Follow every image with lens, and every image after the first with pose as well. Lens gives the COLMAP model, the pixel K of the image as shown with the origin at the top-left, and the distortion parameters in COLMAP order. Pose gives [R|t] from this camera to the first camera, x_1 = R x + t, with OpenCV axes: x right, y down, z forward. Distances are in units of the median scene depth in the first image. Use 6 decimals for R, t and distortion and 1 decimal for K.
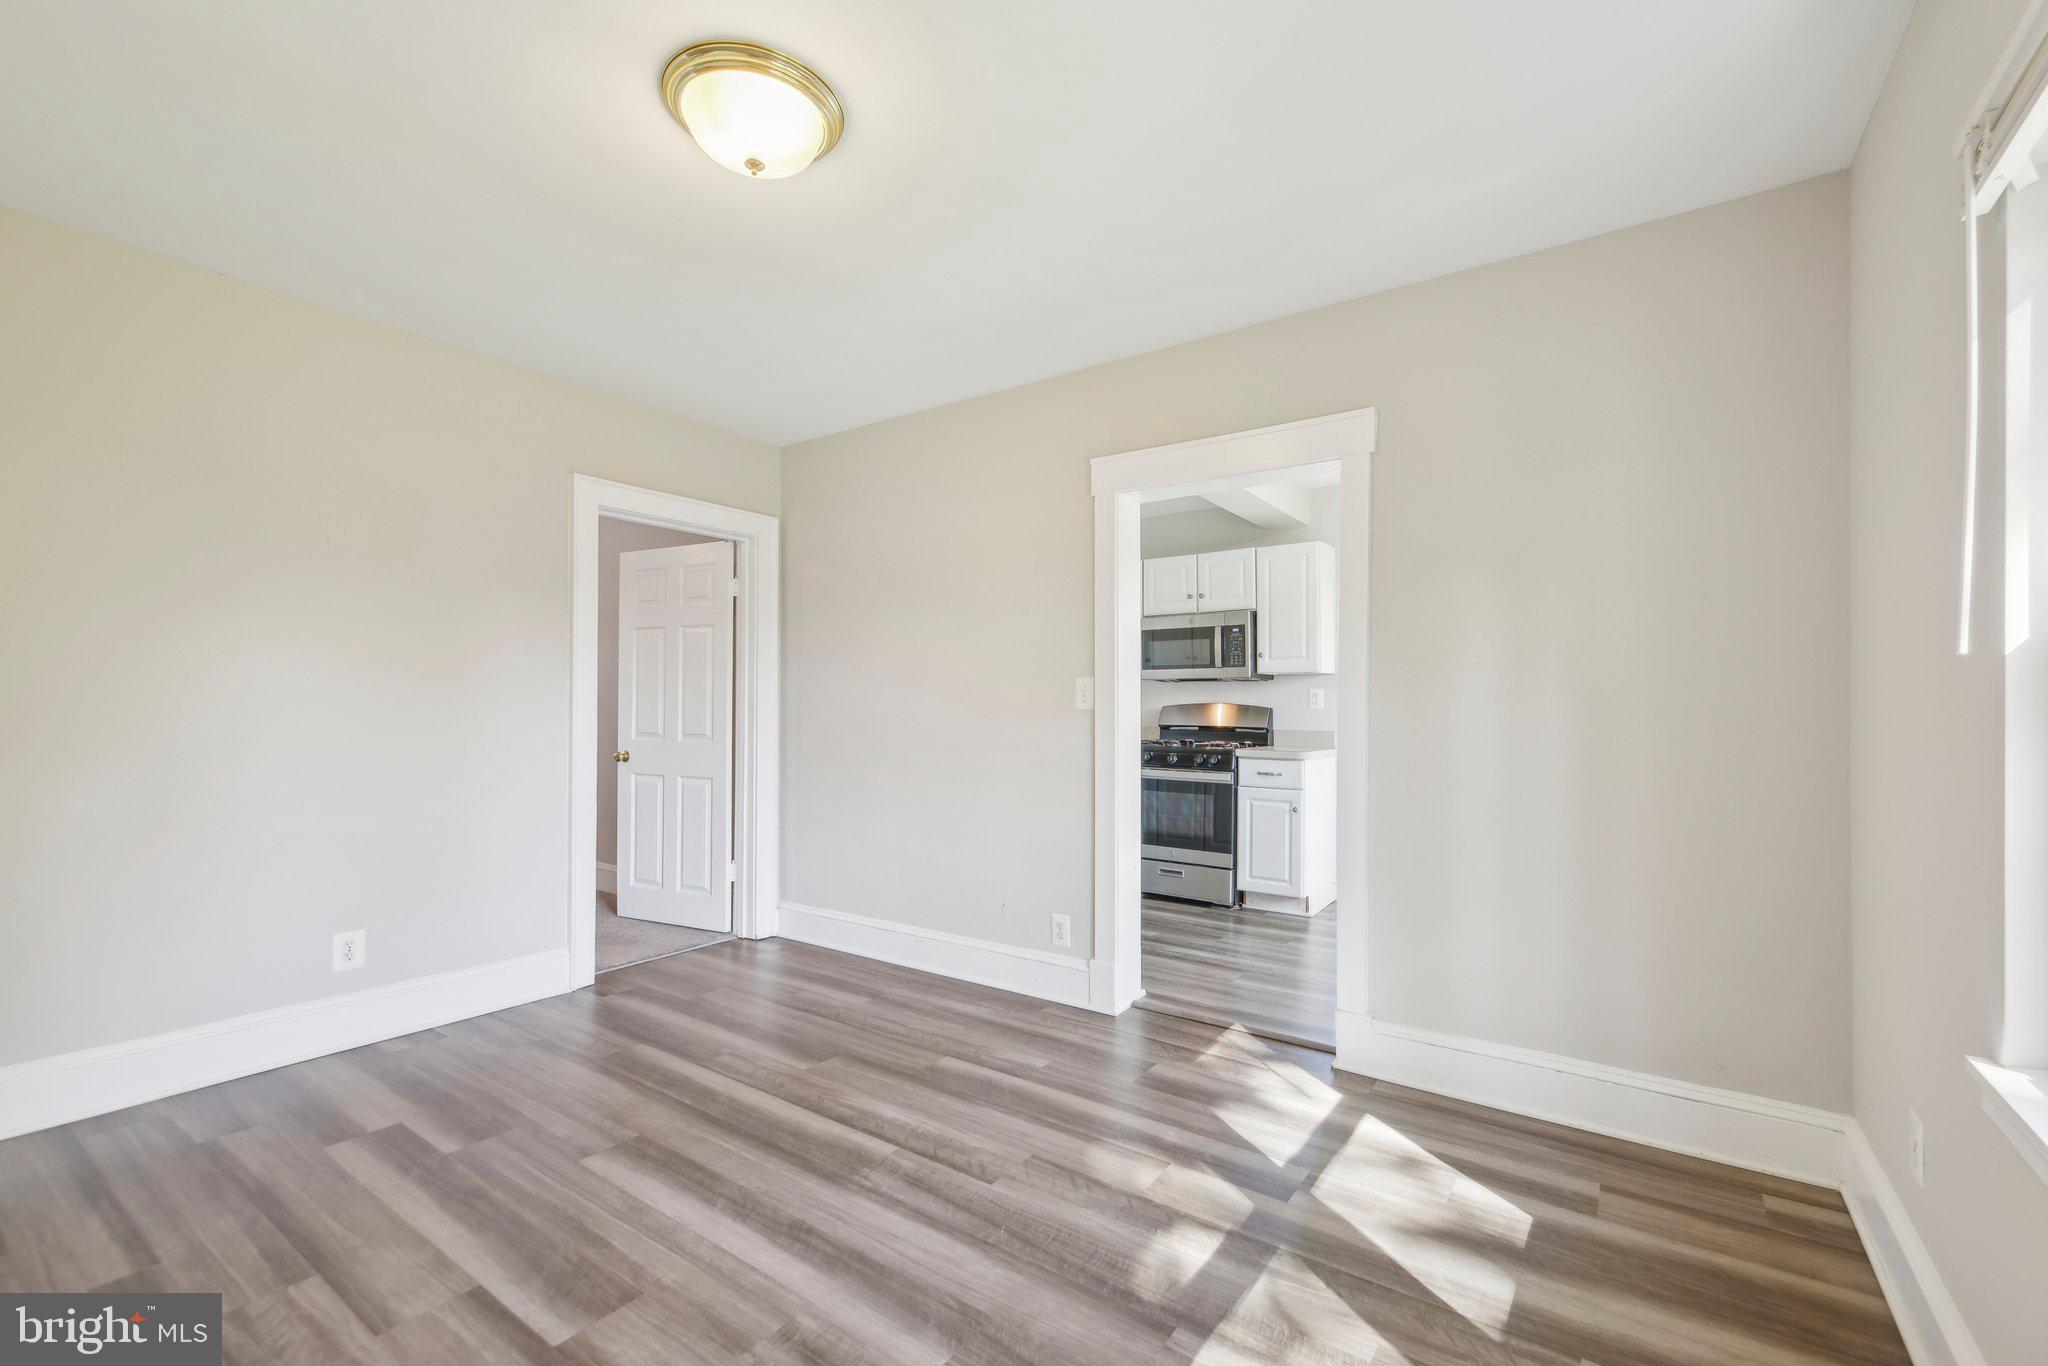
lens RADIAL K [[843.2, 0, 1002.6], [0, 843.2, 718.9], [0, 0, 1]] dist [0.016580, 0.000288]
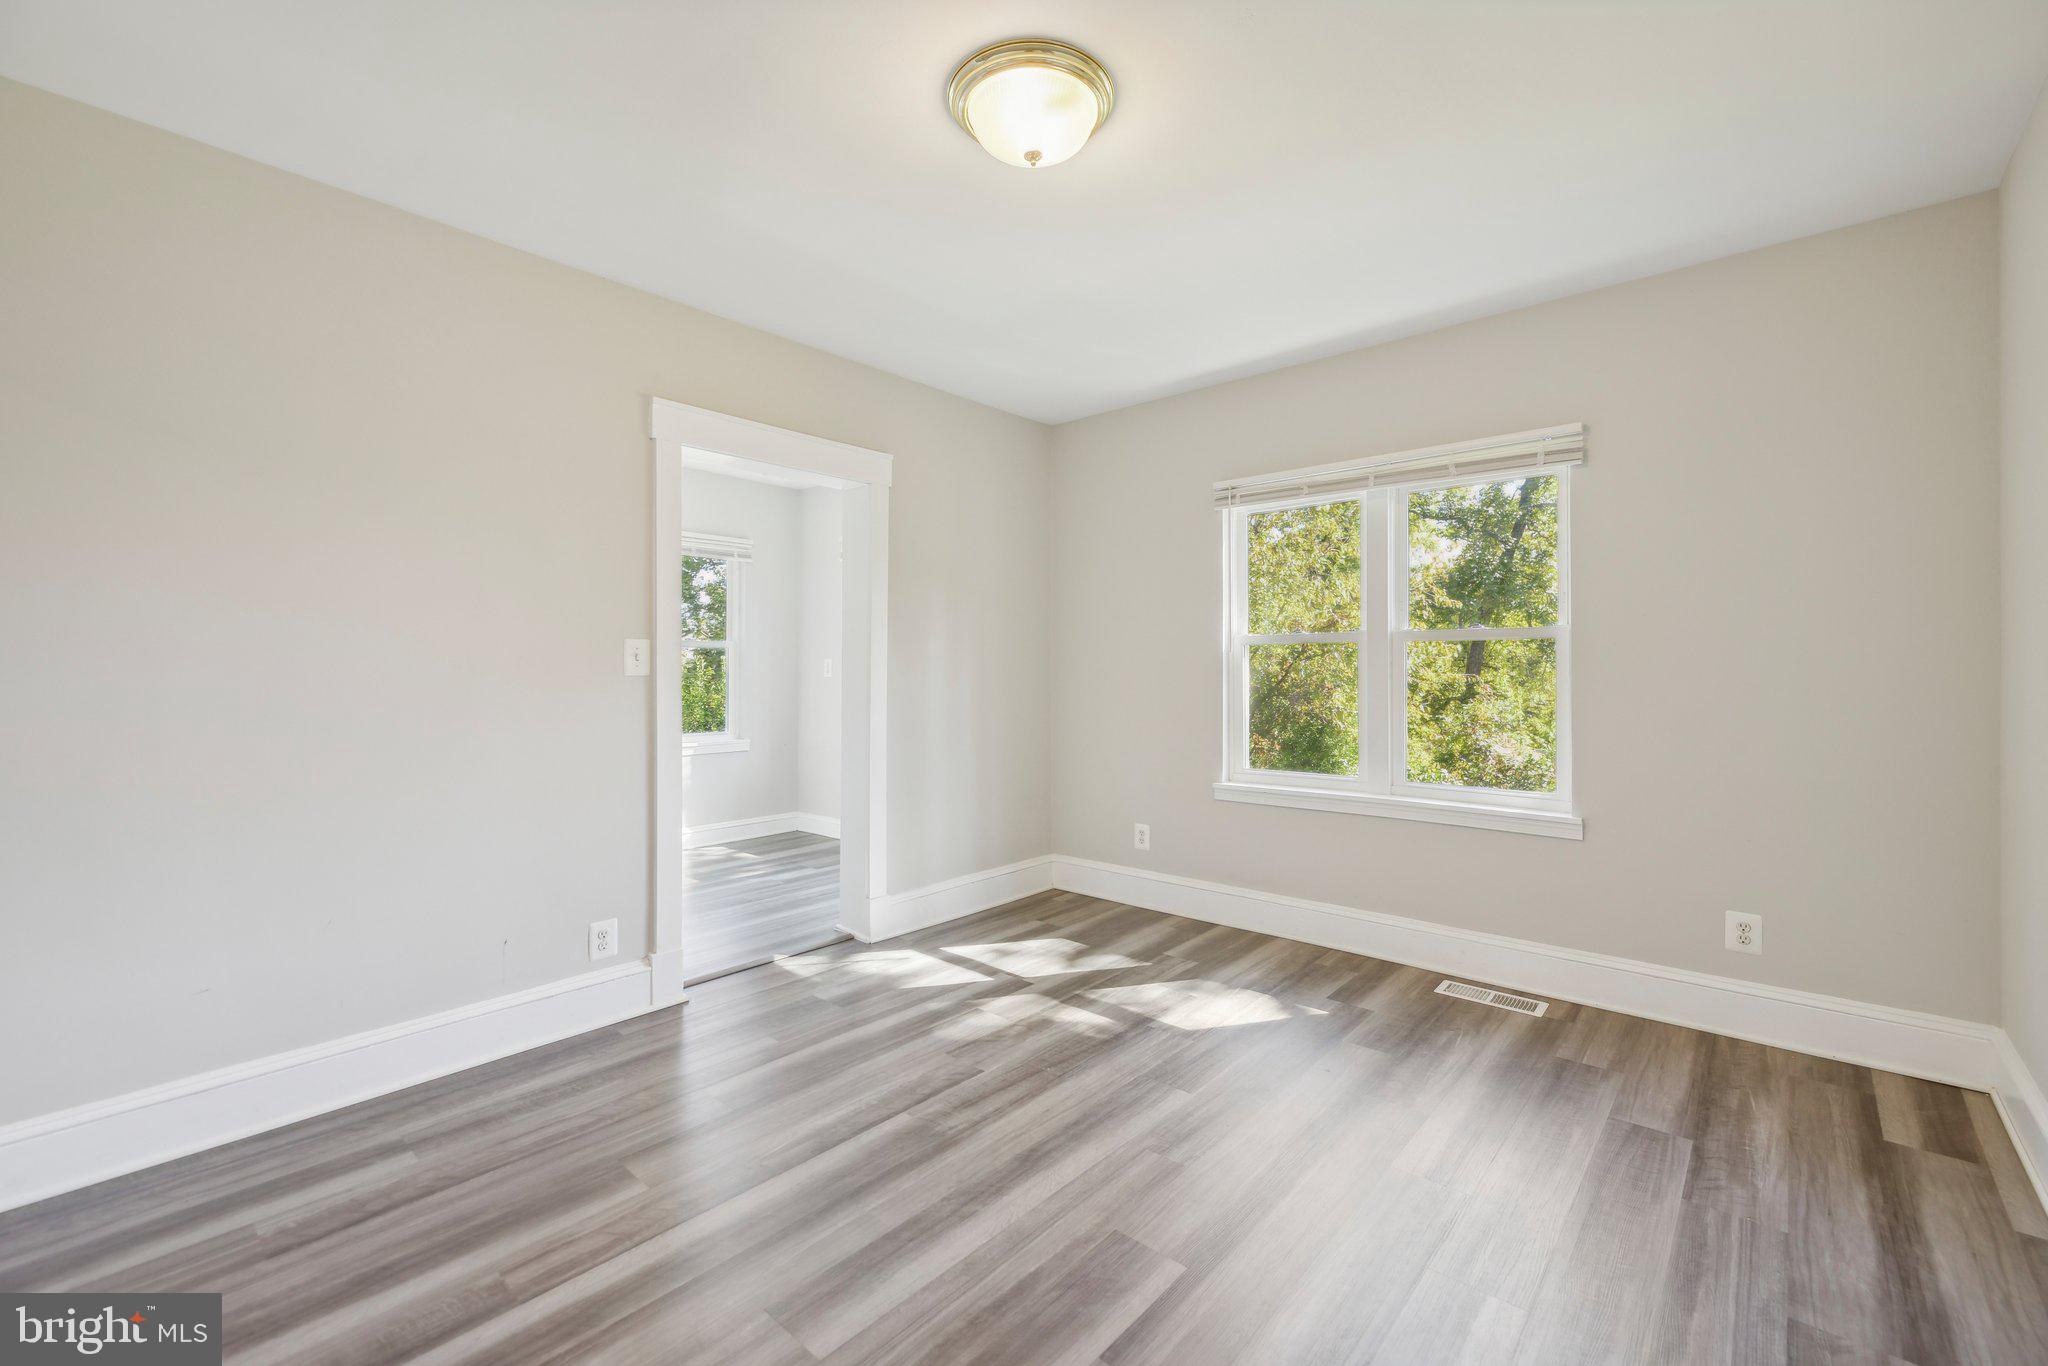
lens RADIAL K [[843.2, 0, 1040.3], [0, 843.2, 676.9], [0, 0, 1]] dist [0.016580, 0.000288]
pose [[0.113556, -0.009048, 0.993490, -0.802615], [0.020466, 0.999768, 0.006766, -0.007374], [-0.993321, 0.019564, 0.113714, 0.527145]]
